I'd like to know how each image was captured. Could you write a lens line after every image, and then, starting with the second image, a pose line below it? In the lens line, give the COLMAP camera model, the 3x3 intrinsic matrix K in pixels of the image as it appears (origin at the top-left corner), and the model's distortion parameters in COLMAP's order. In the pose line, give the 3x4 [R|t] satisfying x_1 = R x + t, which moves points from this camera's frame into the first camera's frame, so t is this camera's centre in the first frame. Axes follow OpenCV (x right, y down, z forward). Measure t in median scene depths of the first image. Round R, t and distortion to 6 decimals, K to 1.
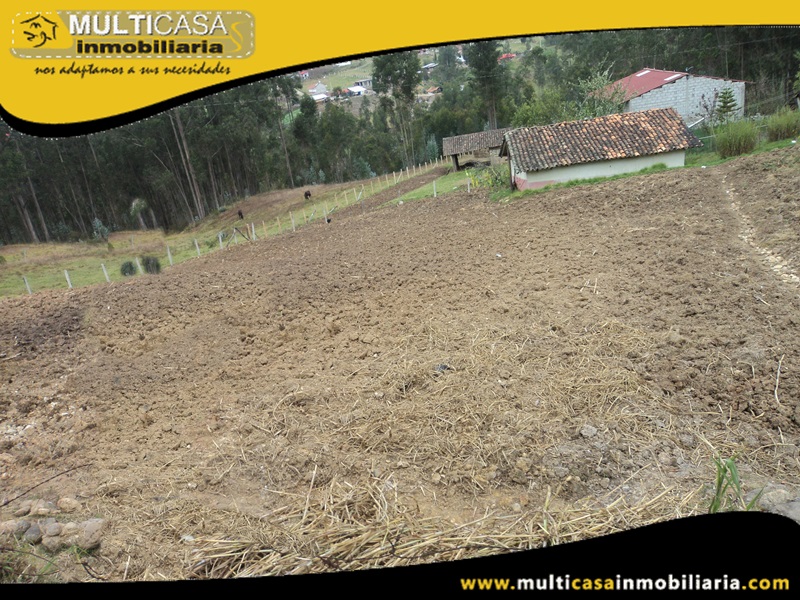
lens RADIAL K [[642.2, 0, 408.1], [0, 642.2, 300.6], [0, 0, 1]] dist [-0.024724, 0.011208]
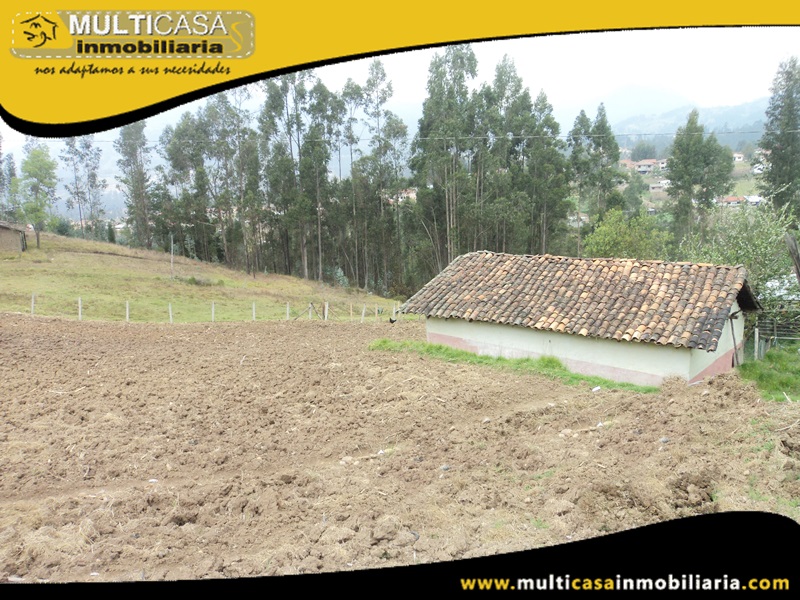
lens RADIAL K [[642.2, 0, 408.1], [0, 642.2, 300.6], [0, 0, 1]] dist [-0.024724, 0.011208]
pose [[0.795614, 0.232076, -0.559588, 0.406102], [-0.302468, 0.952516, -0.035010, -0.142624], [0.524891, 0.197112, 0.828031, 0.345034]]
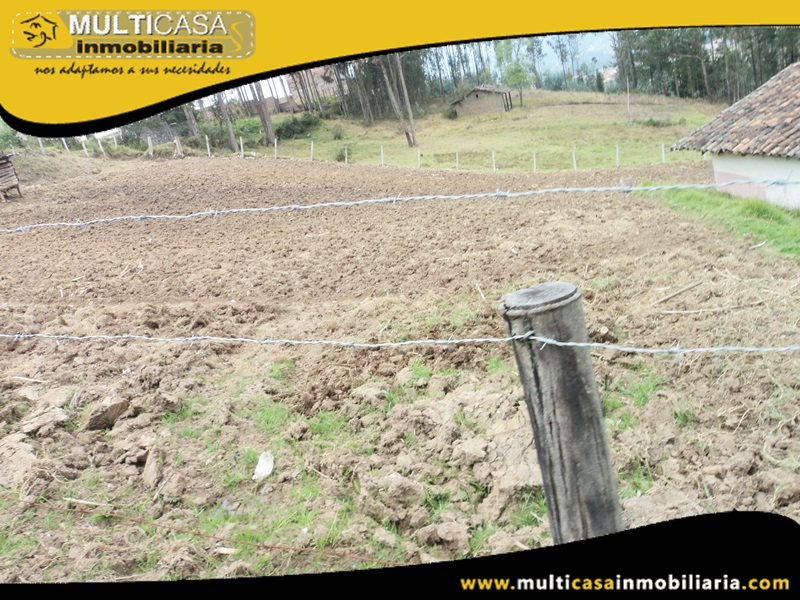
lens RADIAL K [[642.2, 0, 408.1], [0, 642.2, 300.6], [0, 0, 1]] dist [-0.024724, 0.011208]
pose [[0.187265, 0.409257, -0.892995, 0.508045], [-0.159317, 0.909695, 0.383501, -0.191067], [0.969304, 0.070453, 0.235556, 0.489865]]
